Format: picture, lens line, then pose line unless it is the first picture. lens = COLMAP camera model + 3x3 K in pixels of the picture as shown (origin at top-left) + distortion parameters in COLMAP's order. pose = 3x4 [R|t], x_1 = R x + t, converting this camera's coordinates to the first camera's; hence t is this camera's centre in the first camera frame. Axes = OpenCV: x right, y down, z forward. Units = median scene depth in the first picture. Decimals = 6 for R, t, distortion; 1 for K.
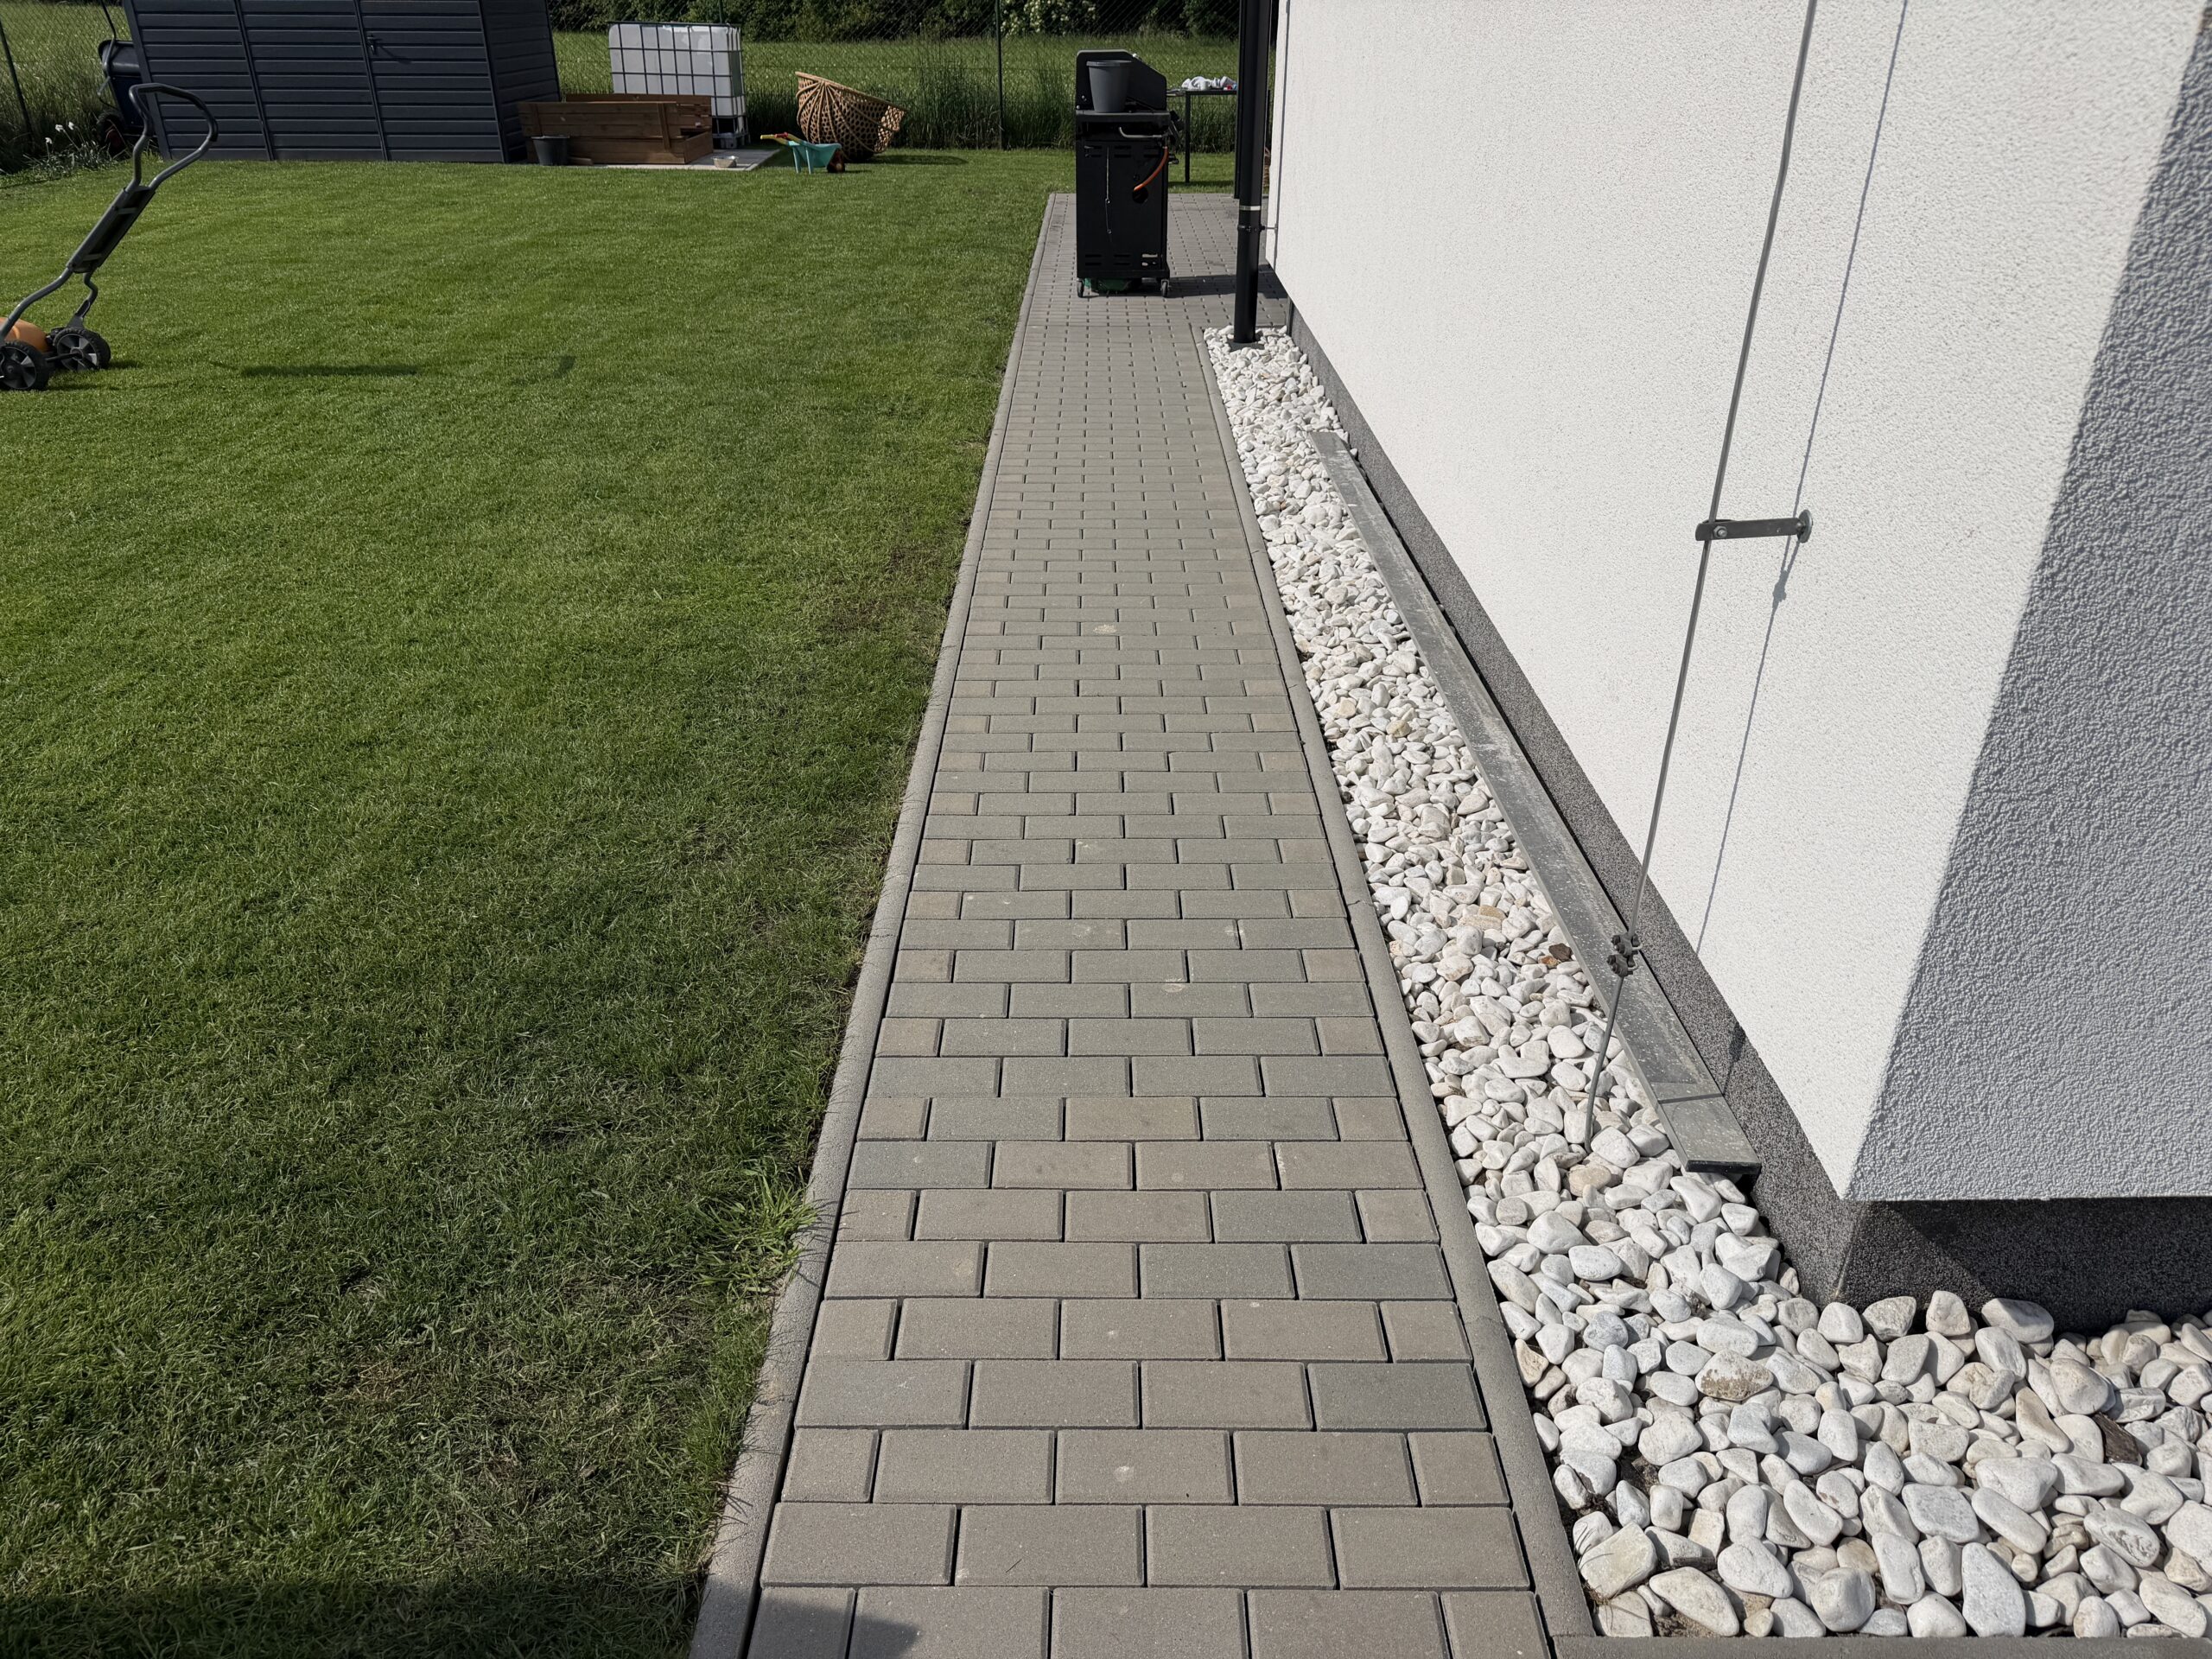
lens RADIAL K [[1547.6, 0, 1099.3], [0, 1547.6, 833.1], [0, 0, 1]] dist [0.026605, -0.031895]
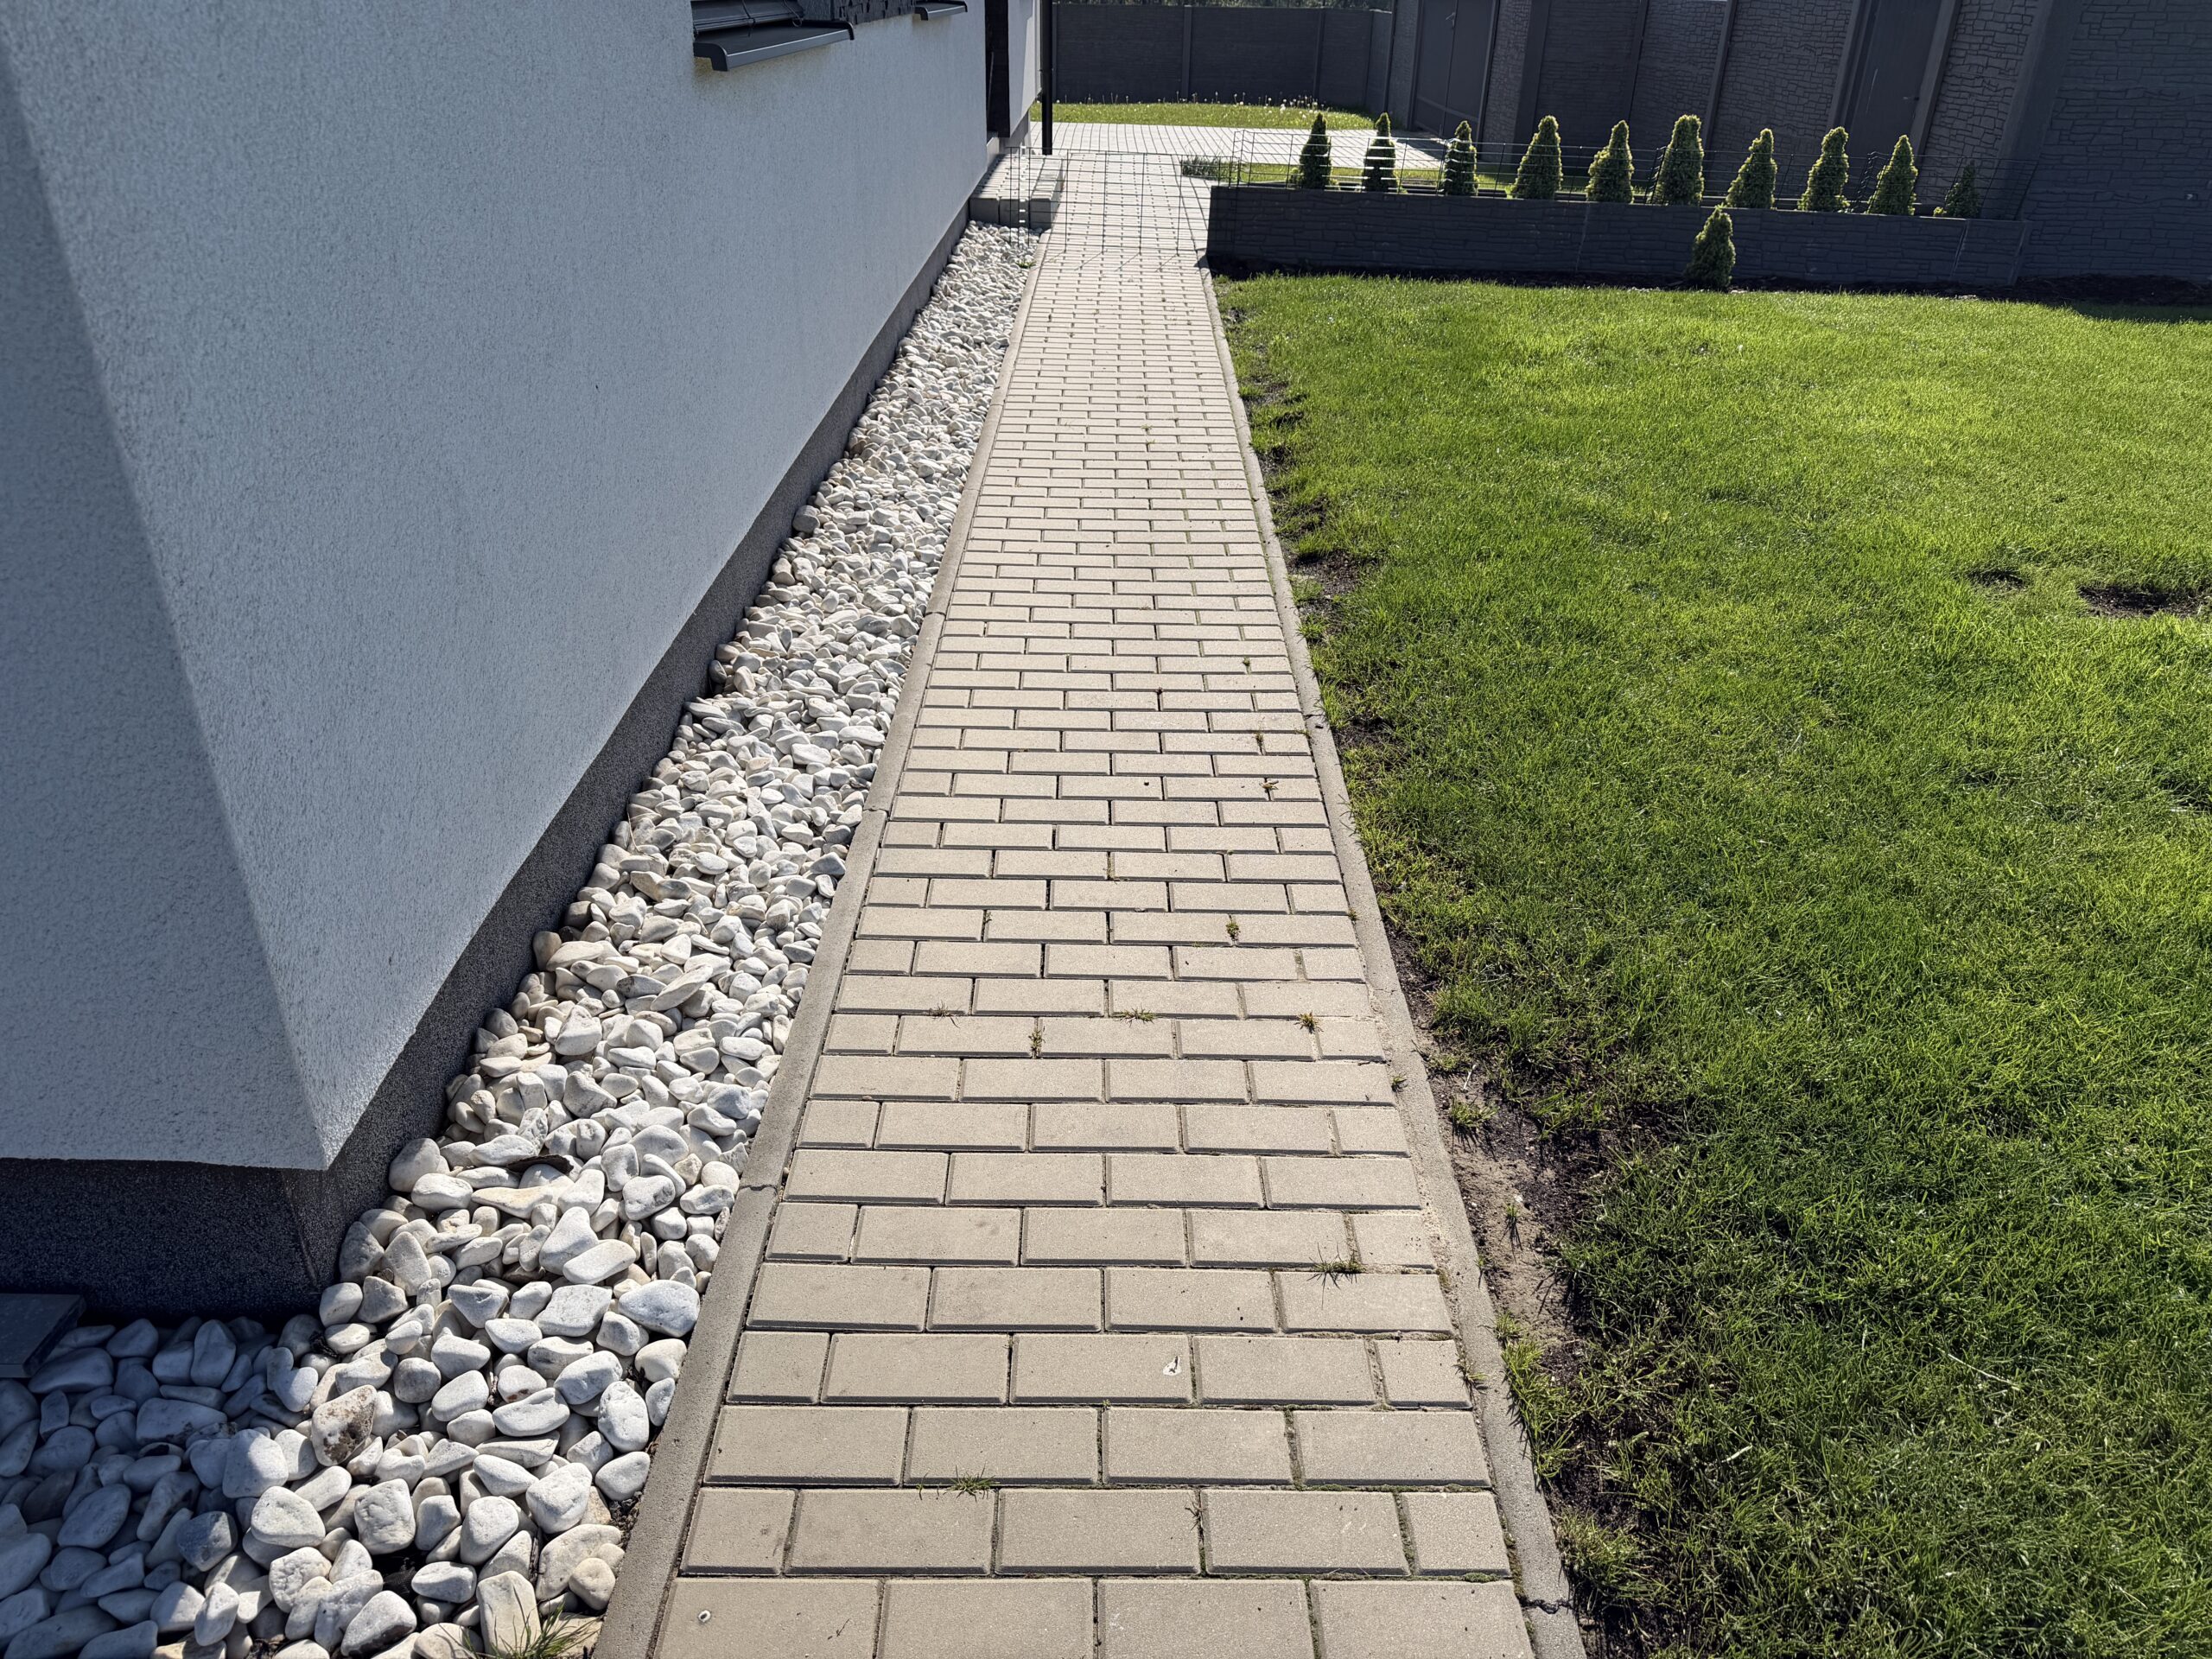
lens RADIAL K [[1547.6, 0, 1148.5], [0, 1547.6, 829.3], [0, 0, 1]] dist [0.026605, -0.031895]
pose [[-0.007570, -0.490424, 0.871451, -0.128977], [0.456600, 0.773627, 0.439338, -0.056597], [-0.889640, 0.401231, 0.218071, 0.192613]]
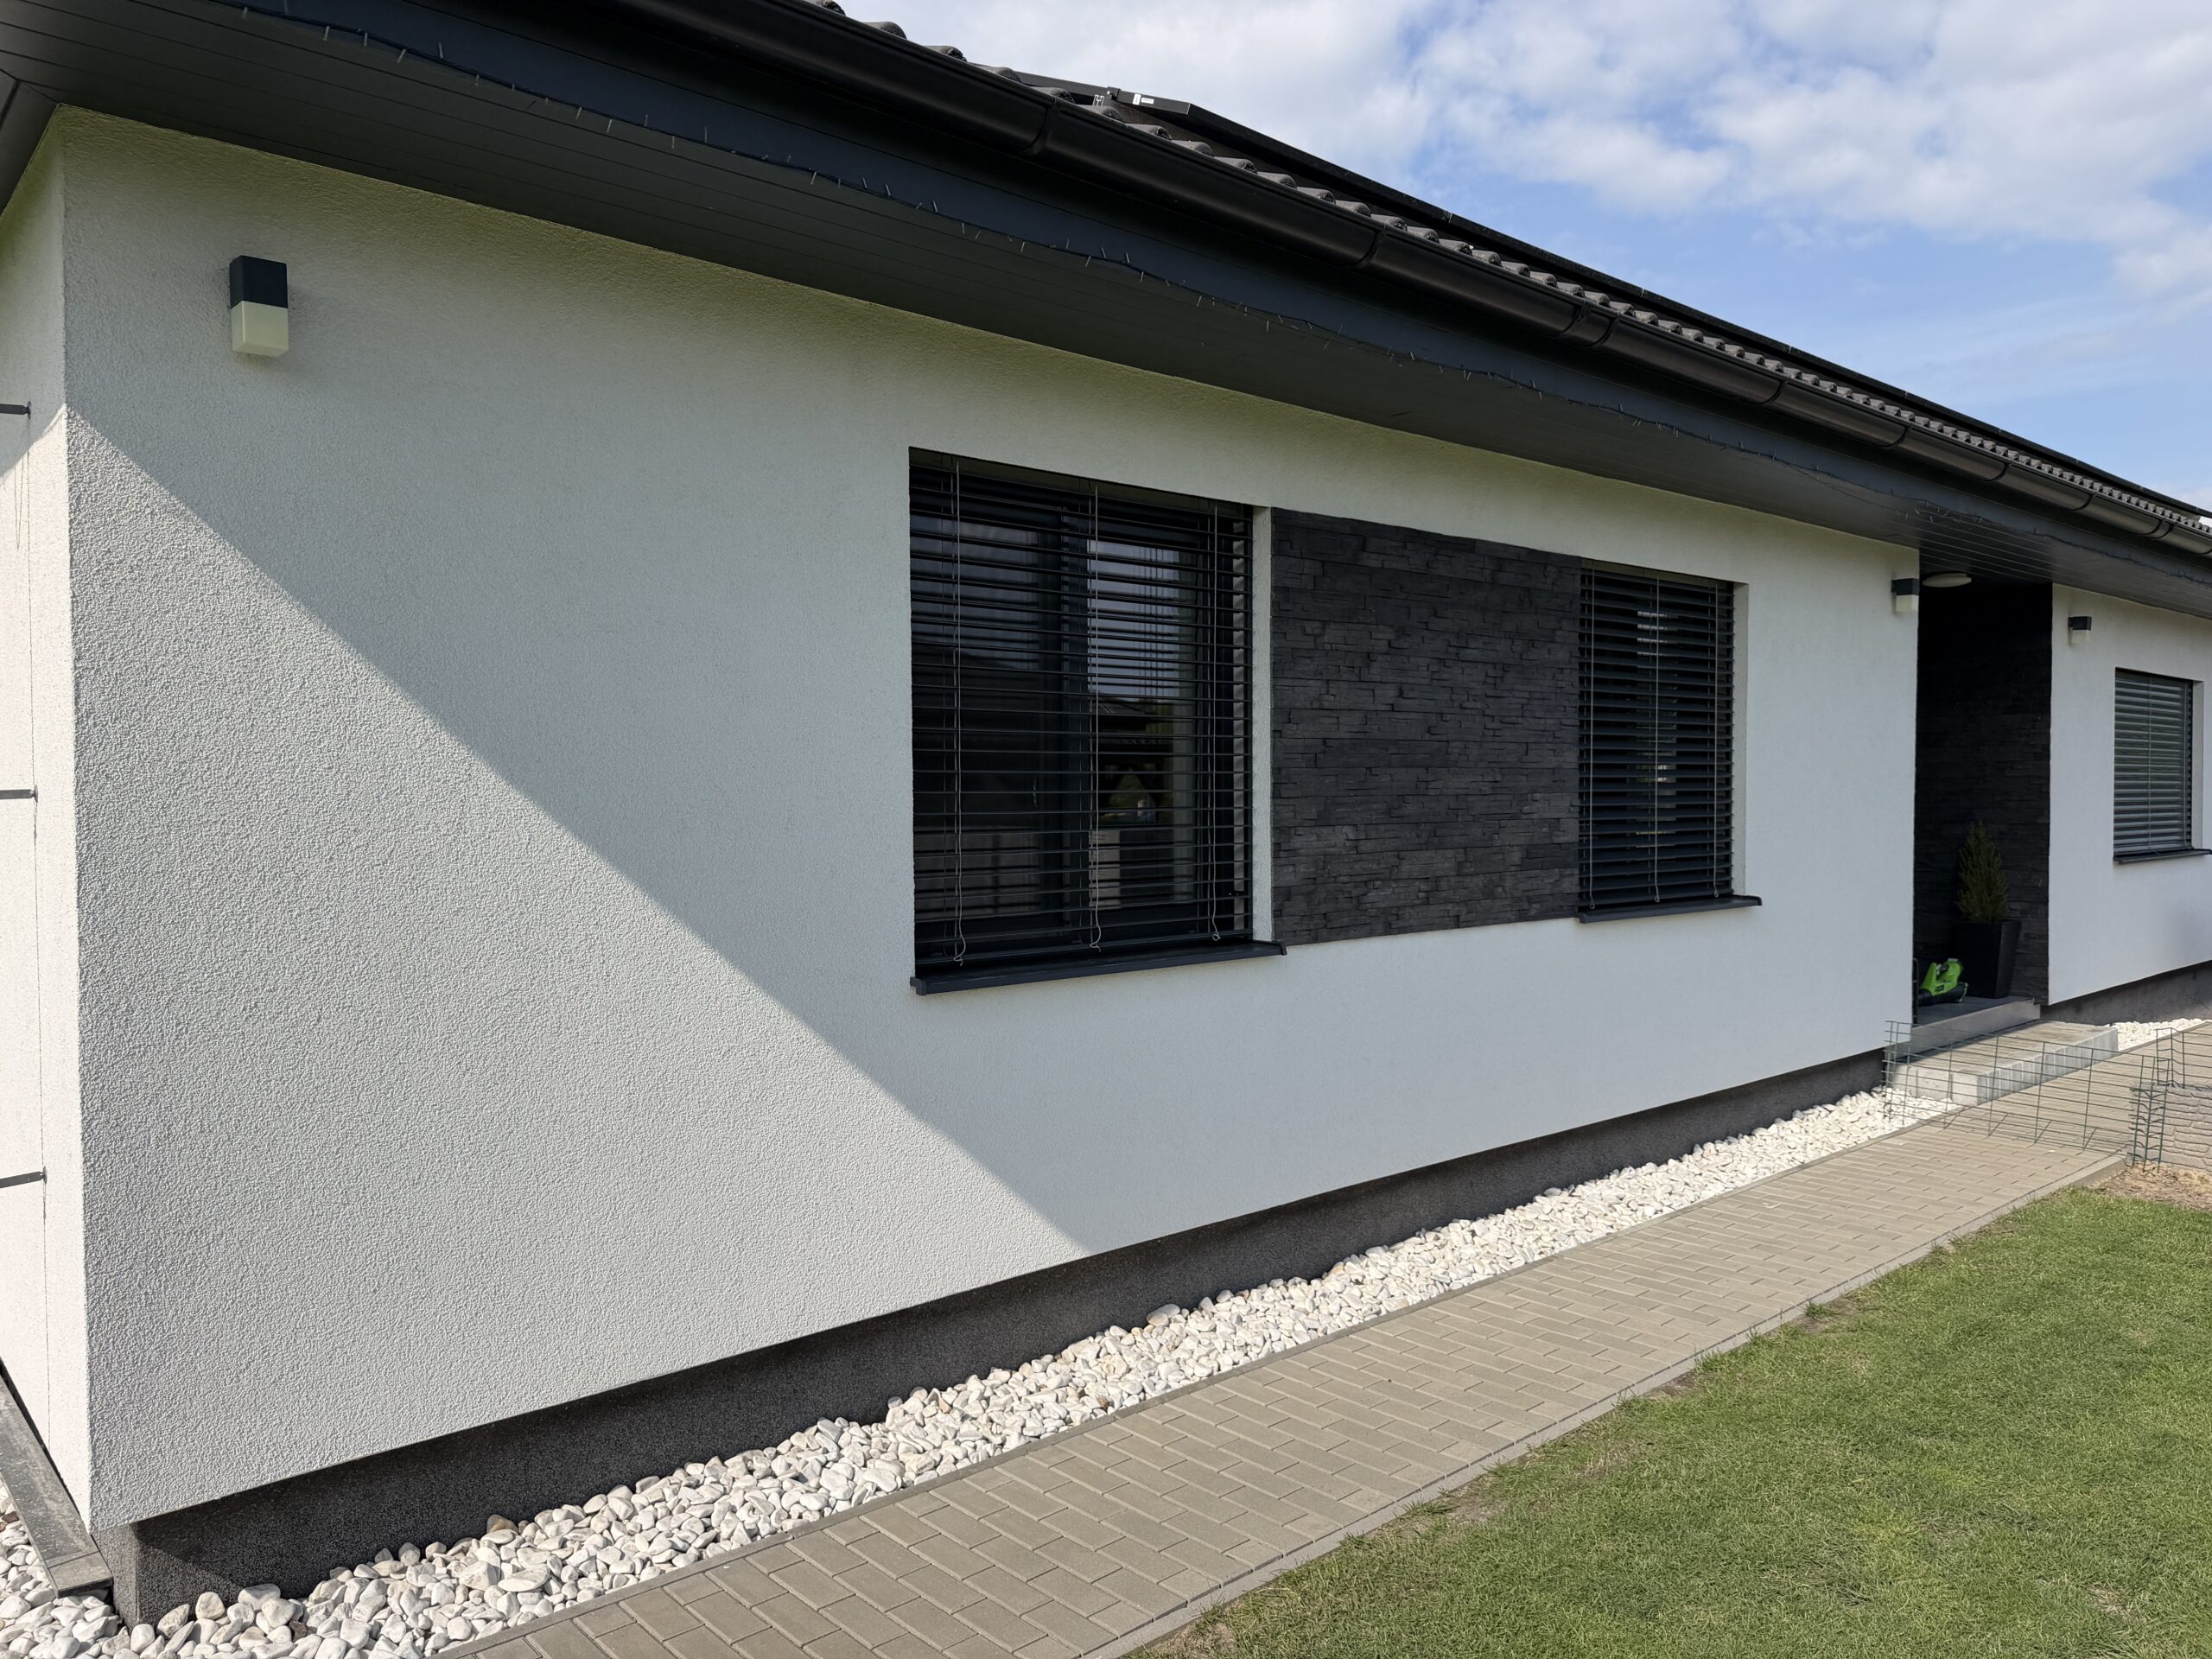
lens RADIAL K [[1547.6, 0, 1094.0], [0, 1547.6, 825.4], [0, 0, 1]] dist [0.026605, -0.031895]
pose [[0.744667, -0.026395, 0.666914, 0.107174], [0.327175, 0.885366, -0.330278, 0.298837], [-0.581745, 0.464145, 0.667939, -0.756234]]
